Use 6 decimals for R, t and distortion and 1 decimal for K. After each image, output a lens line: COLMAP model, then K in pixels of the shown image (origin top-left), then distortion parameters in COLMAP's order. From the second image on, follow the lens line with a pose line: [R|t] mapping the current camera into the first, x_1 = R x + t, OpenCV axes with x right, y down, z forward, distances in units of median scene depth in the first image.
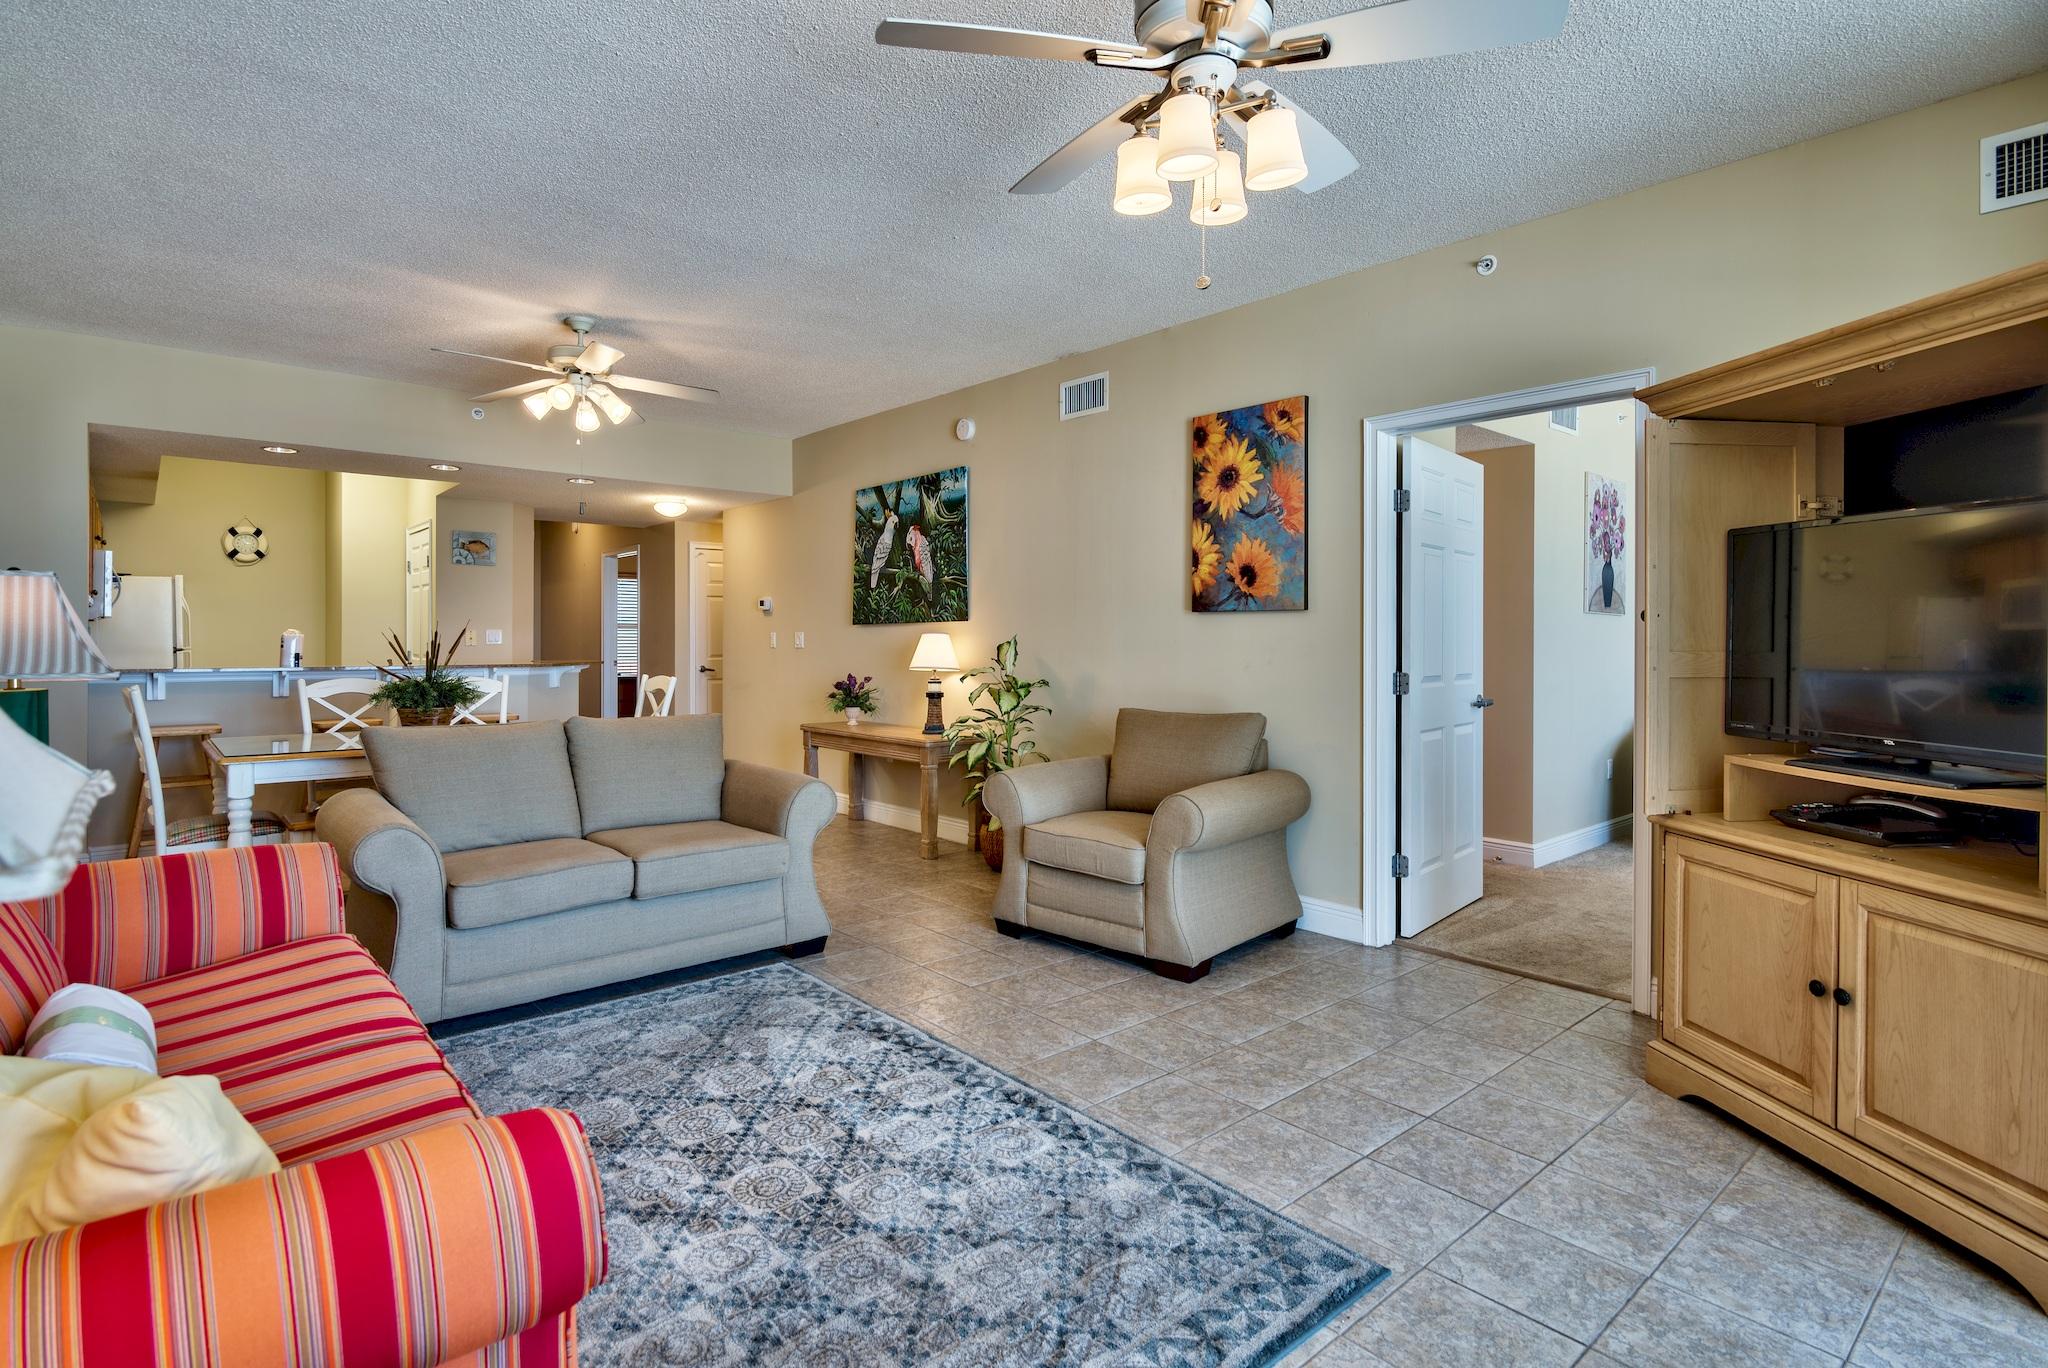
lens RADIAL K [[1027.5, 0, 1041.2], [0, 1027.5, 651.7], [0, 0, 1]] dist [-0.010803, 0.000507]
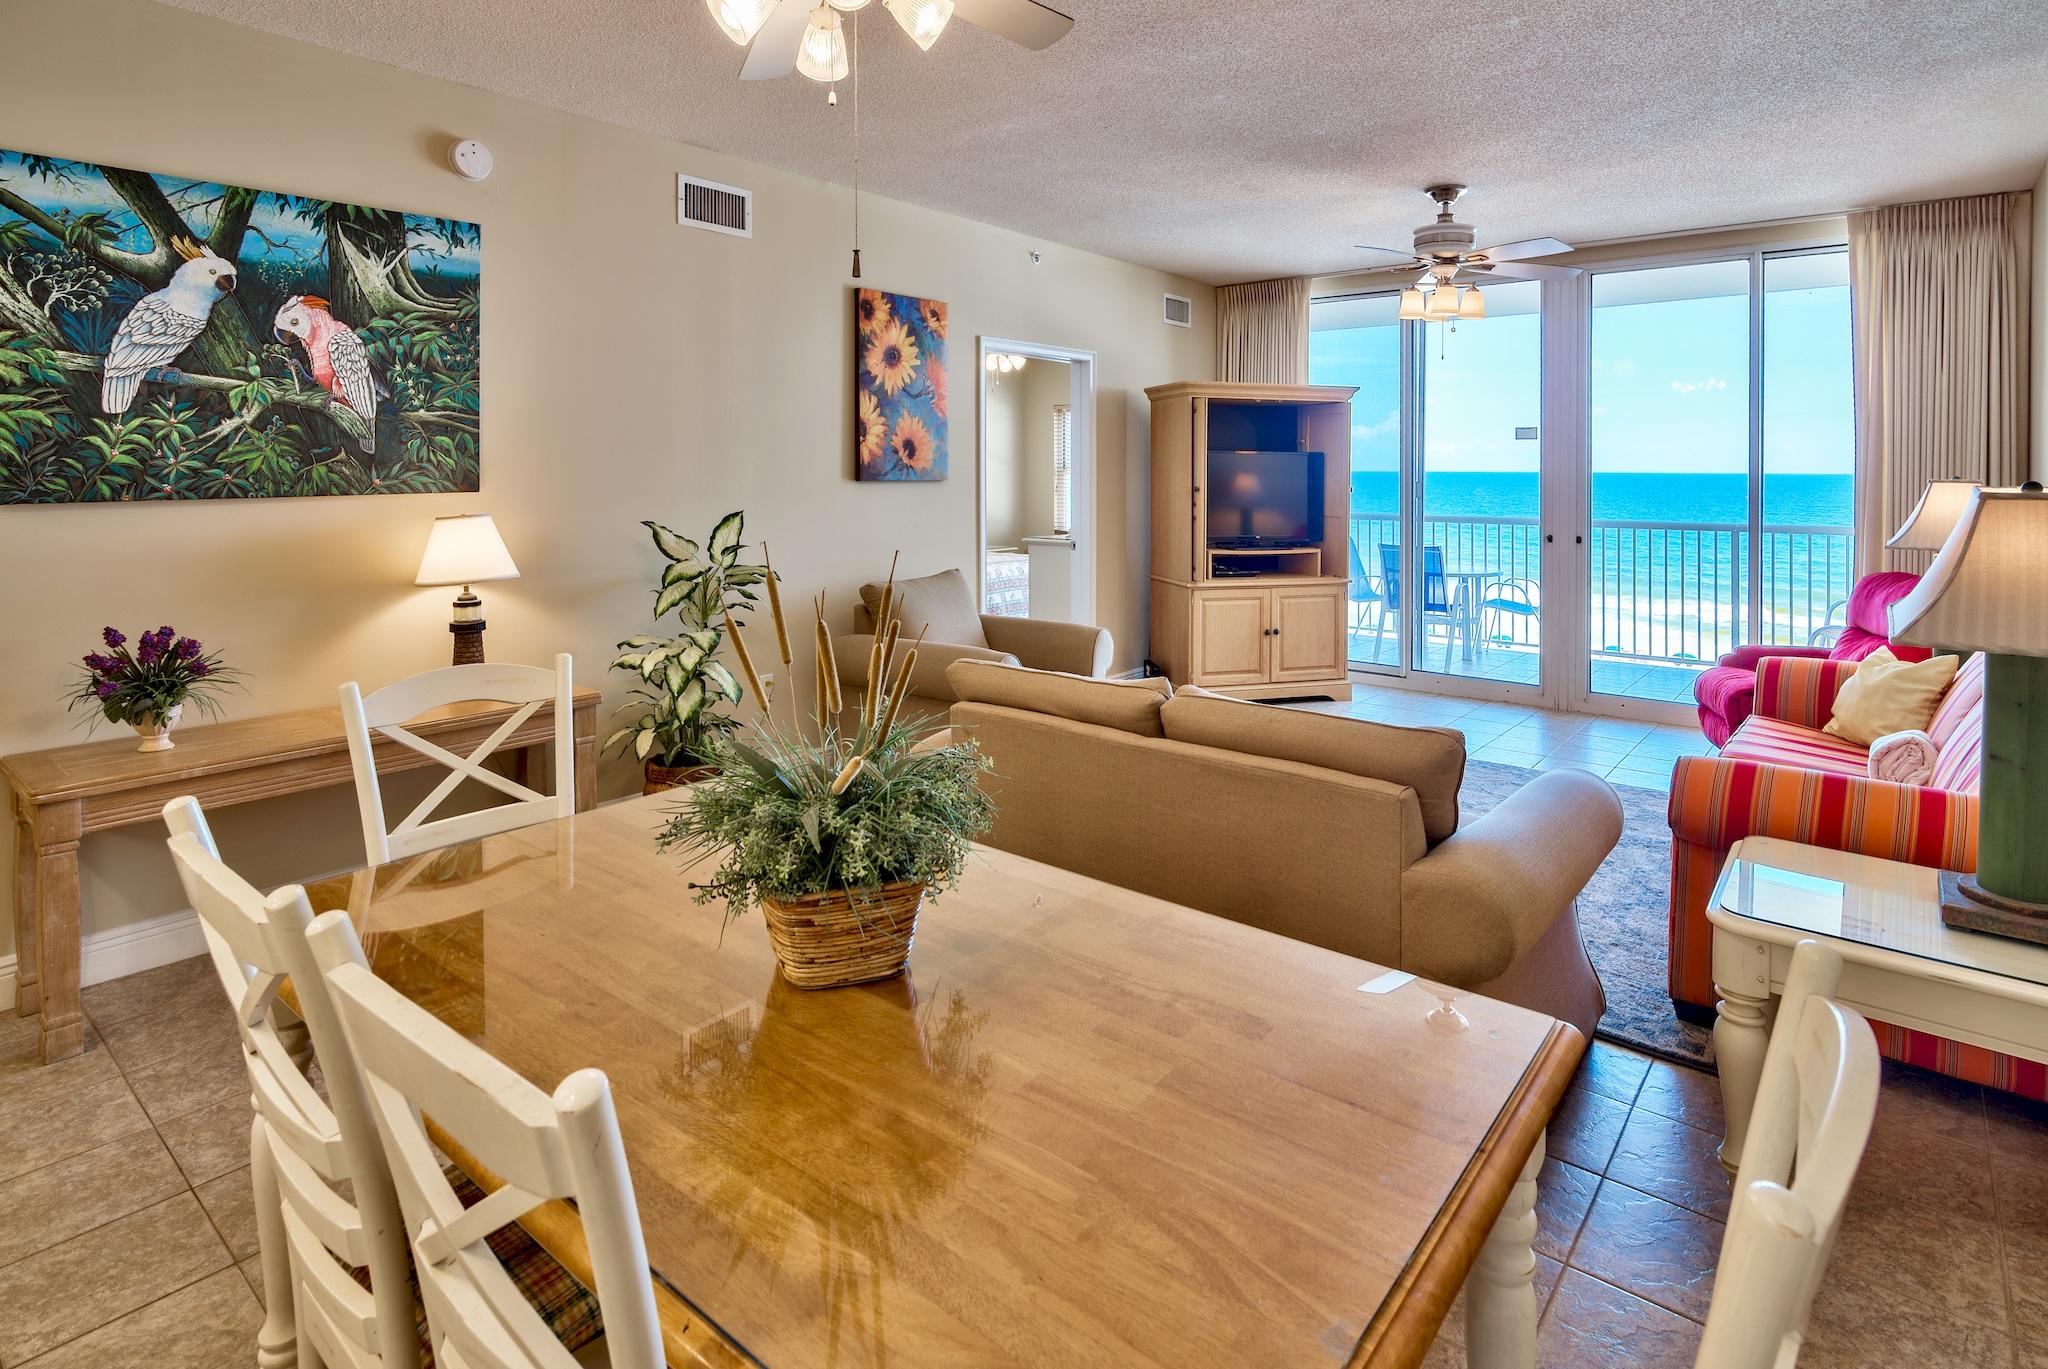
lens RADIAL K [[1027.5, 0, 1039.8], [0, 1027.5, 482.4], [0, 0, 1]] dist [-0.010803, 0.000507]
pose [[-0.146018, -0.019224, 0.989095, -0.892333], [0.006582, 0.999770, 0.020403, -0.058090], [-0.989260, 0.009490, -0.145858, 0.994190]]
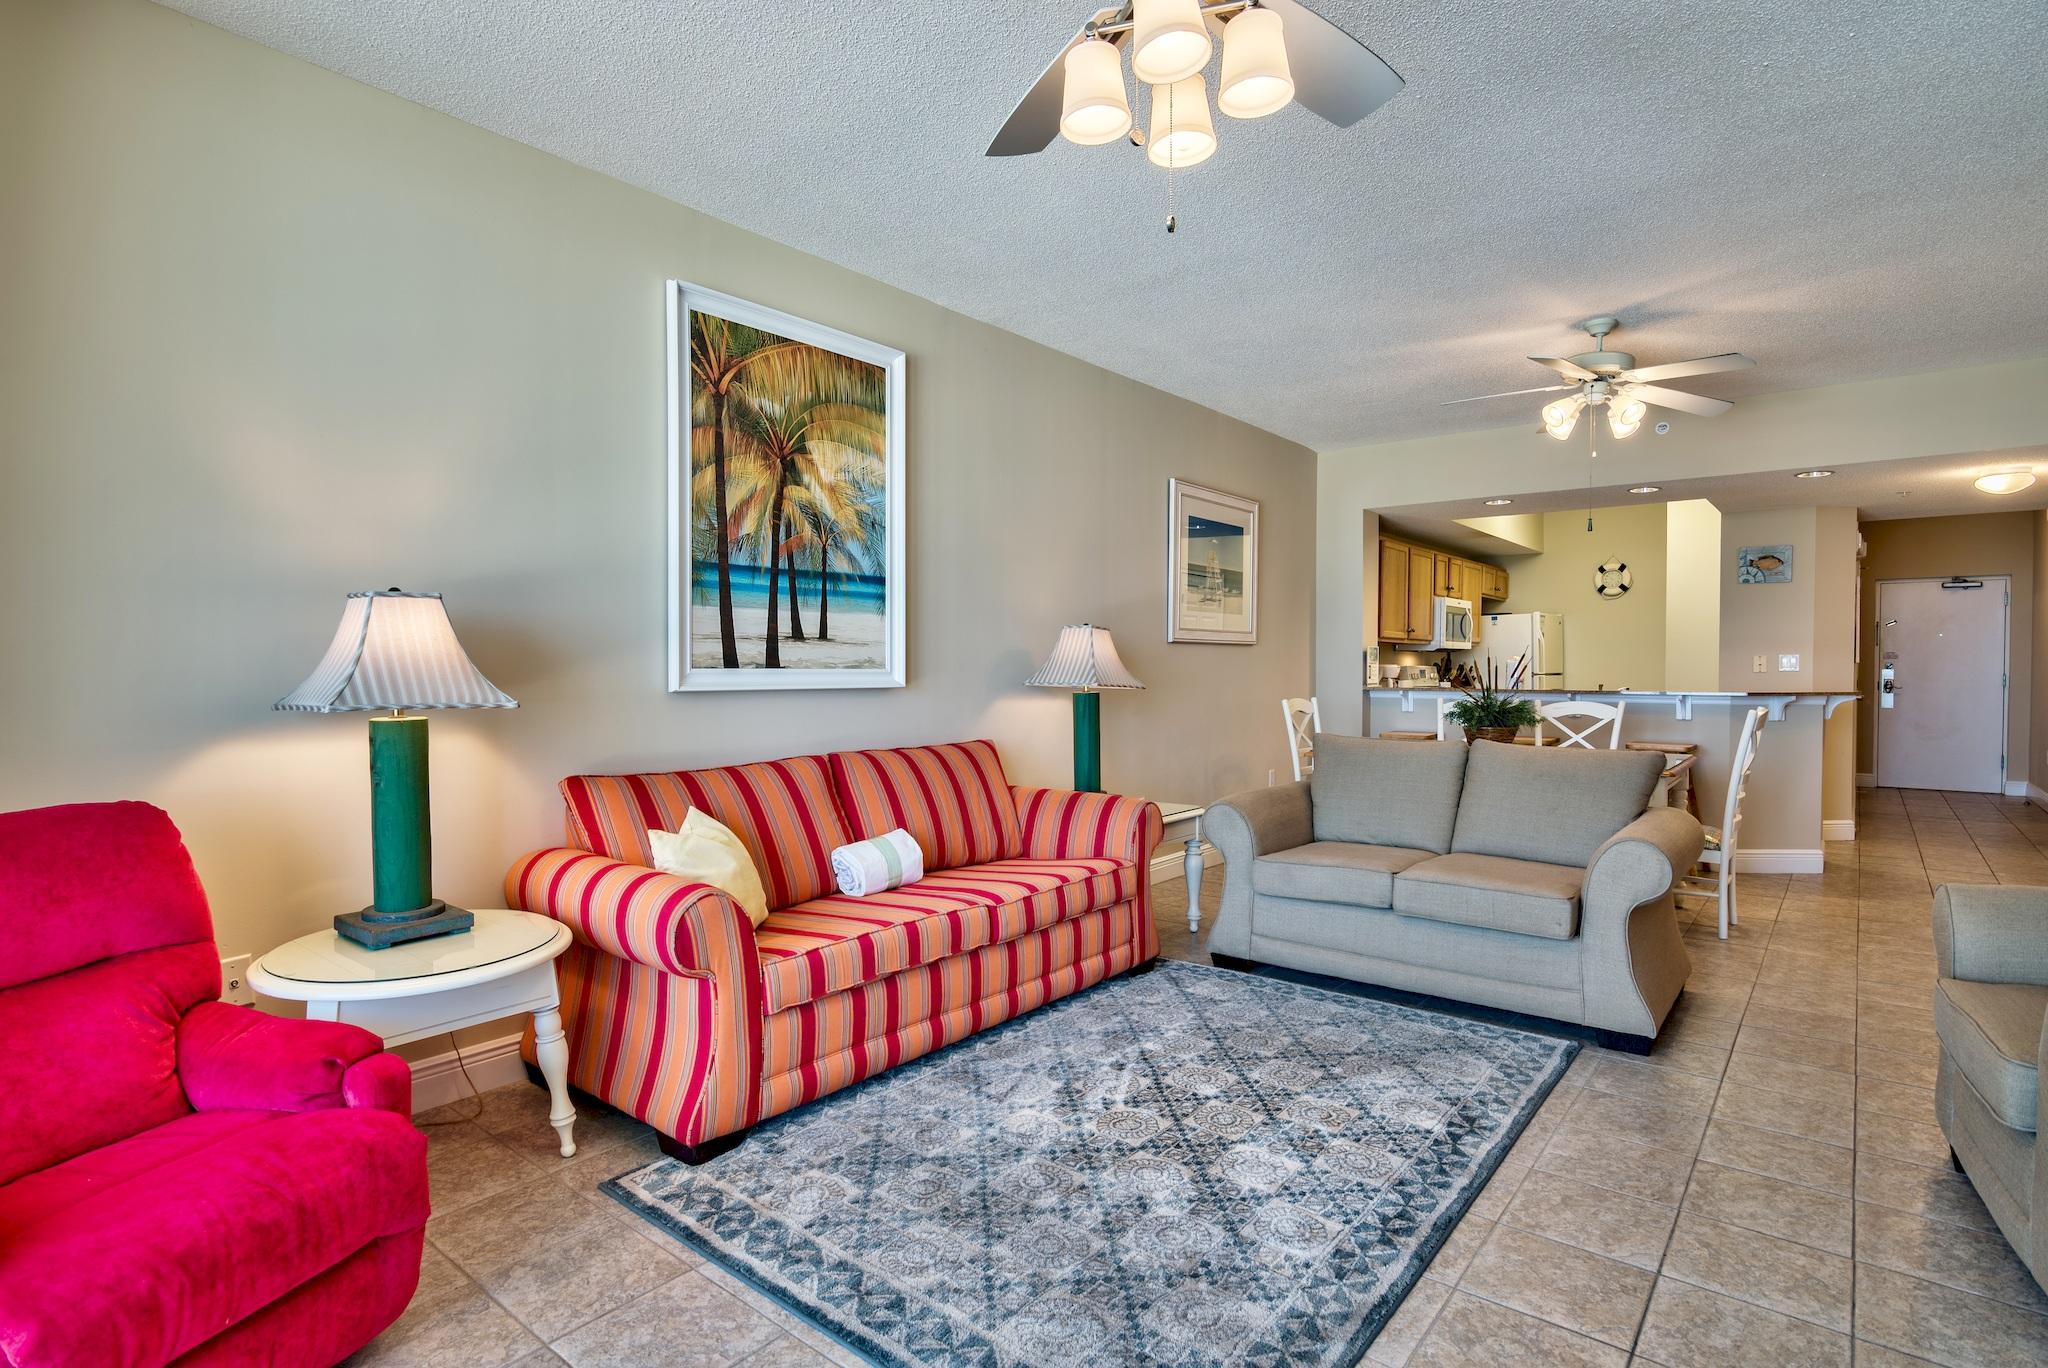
lens RADIAL K [[1027.5, 0, 983.5], [0, 1027.5, 709.6], [0, 0, 1]] dist [-0.010803, 0.000507]
pose [[0.129370, 0.040624, -0.990764, 0.414969], [-0.012071, 0.999151, 0.039392, -0.000420], [0.991523, 0.006863, 0.129750, 0.324983]]
